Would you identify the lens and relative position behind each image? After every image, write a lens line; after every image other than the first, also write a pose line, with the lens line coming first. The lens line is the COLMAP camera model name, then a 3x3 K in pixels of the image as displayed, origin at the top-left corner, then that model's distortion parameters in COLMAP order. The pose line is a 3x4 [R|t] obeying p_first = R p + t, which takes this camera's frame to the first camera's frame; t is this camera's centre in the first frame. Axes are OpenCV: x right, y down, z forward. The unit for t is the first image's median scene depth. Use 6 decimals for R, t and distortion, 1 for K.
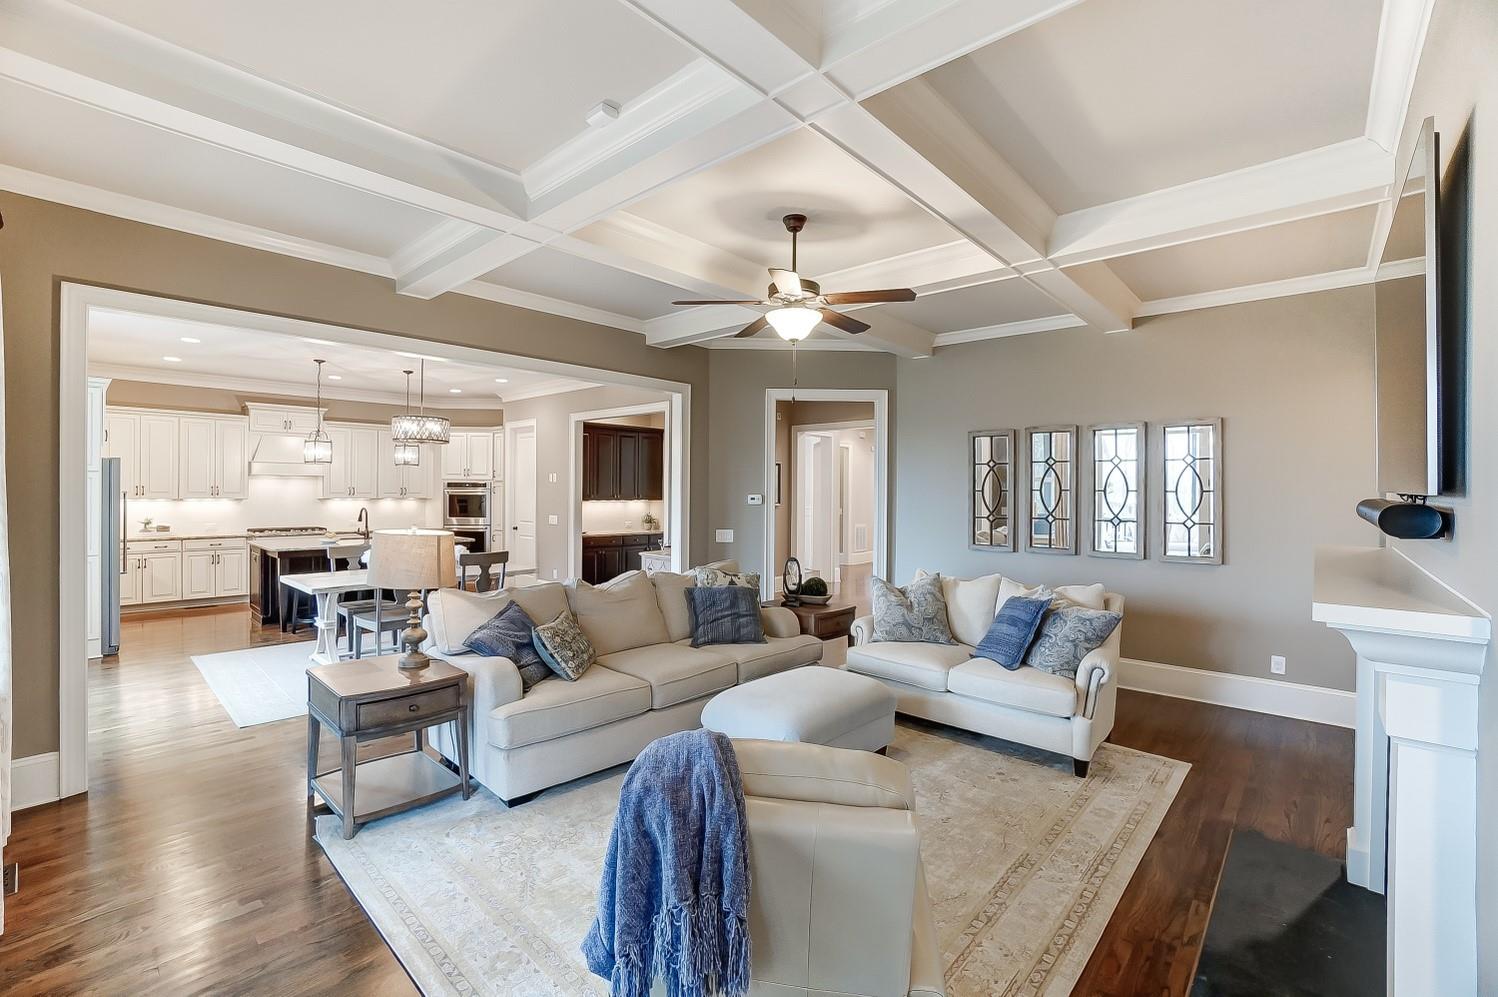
lens RADIAL K [[650.7, 0, 719.3], [0, 650.7, 494.6], [0, 0, 1]] dist [-0.027133, -0.000229]
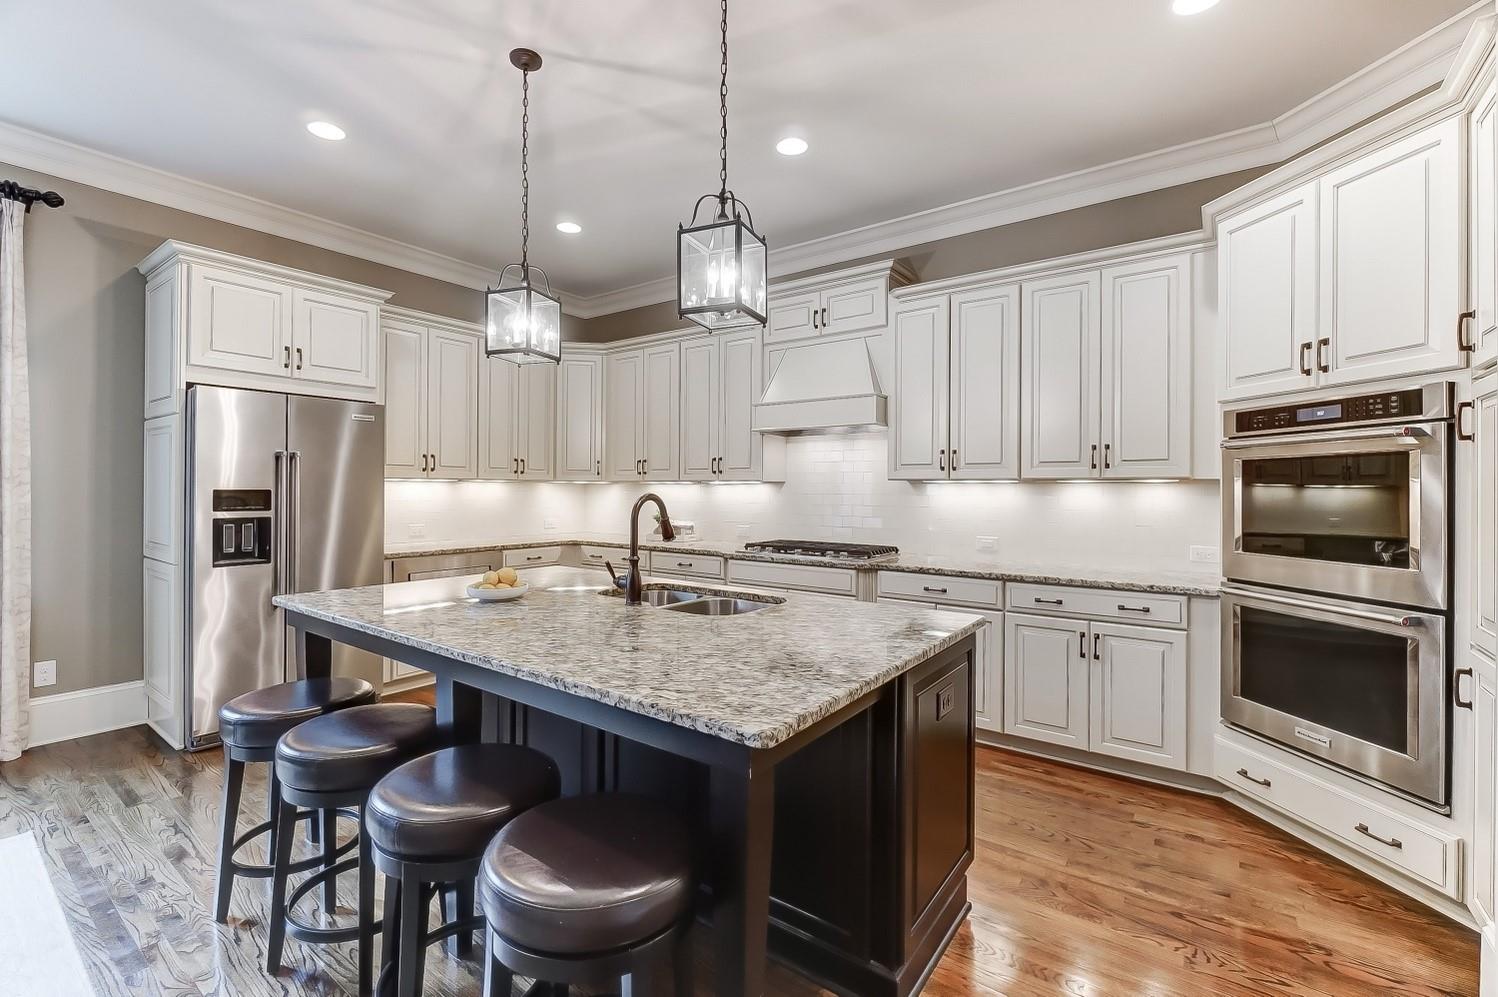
lens RADIAL K [[654.2, 0, 746.3], [0, 654.2, 487.5], [0, 0, 1]] dist [0.009690, 0.000052]
pose [[0.137126, -0.011394, -0.990488, -0.227295], [-0.011540, 0.999848, -0.013100, 0.018861], [0.990486, 0.013227, 0.136974, 0.915208]]
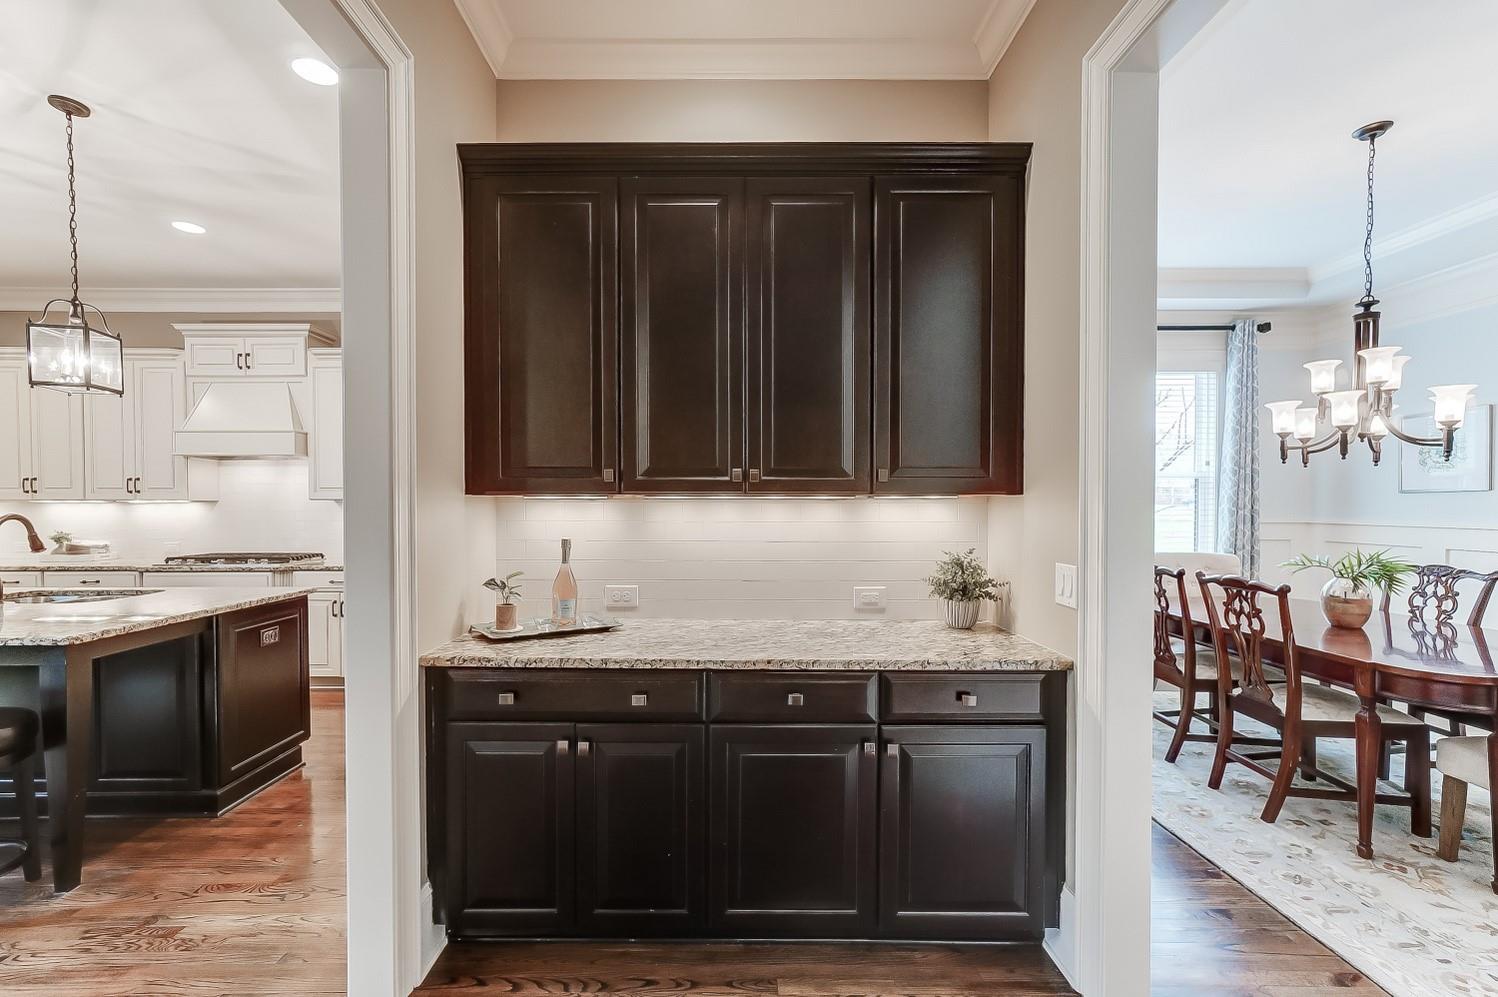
lens RADIAL K [[659.4, 0, 730.4], [0, 659.4, 518.1], [0, 0, 1]] dist [-0.001069, 0.008387]
pose [[0.688291, 0.005755, -0.725412, 0.002133], [0.000698, 0.999963, 0.008595, 0.017568], [0.725434, -0.006422, 0.688262, 0.944988]]
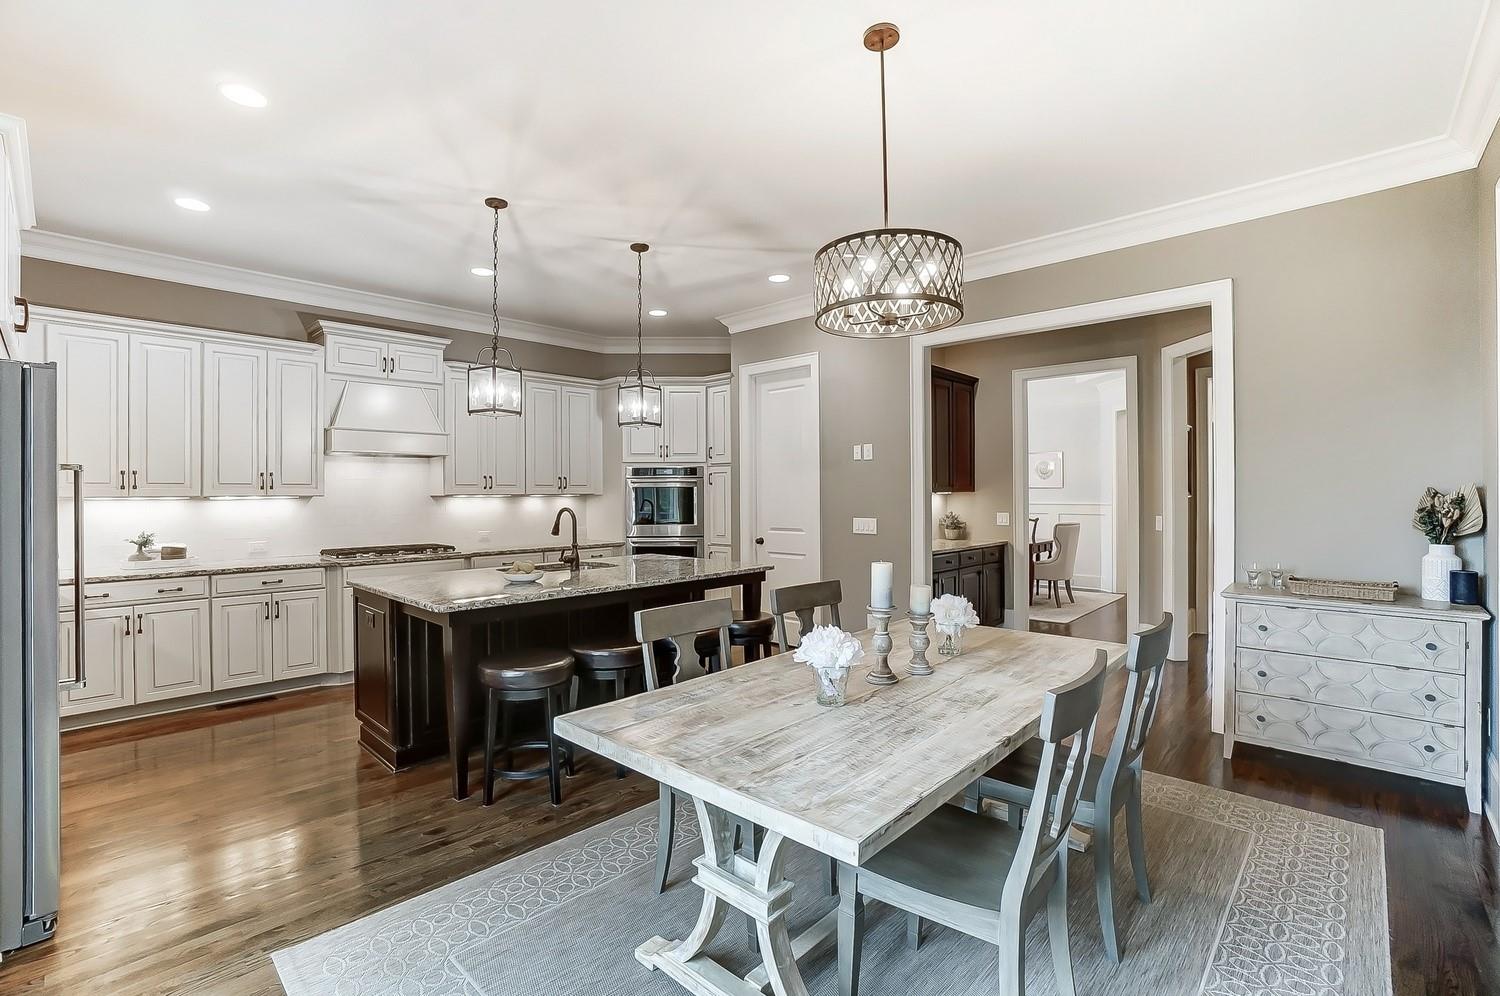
lens RADIAL K [[672.1, 0, 750.0], [0, 672.1, 498.0], [0, 0, 1]] dist [-0.048279, 0.000037]
pose [[0.999800, -0.014251, 0.014057, -0.375913], [0.014259, 0.999898, -0.000442, 0.013747], [-0.014049, 0.000642, 0.999901, 0.427897]]
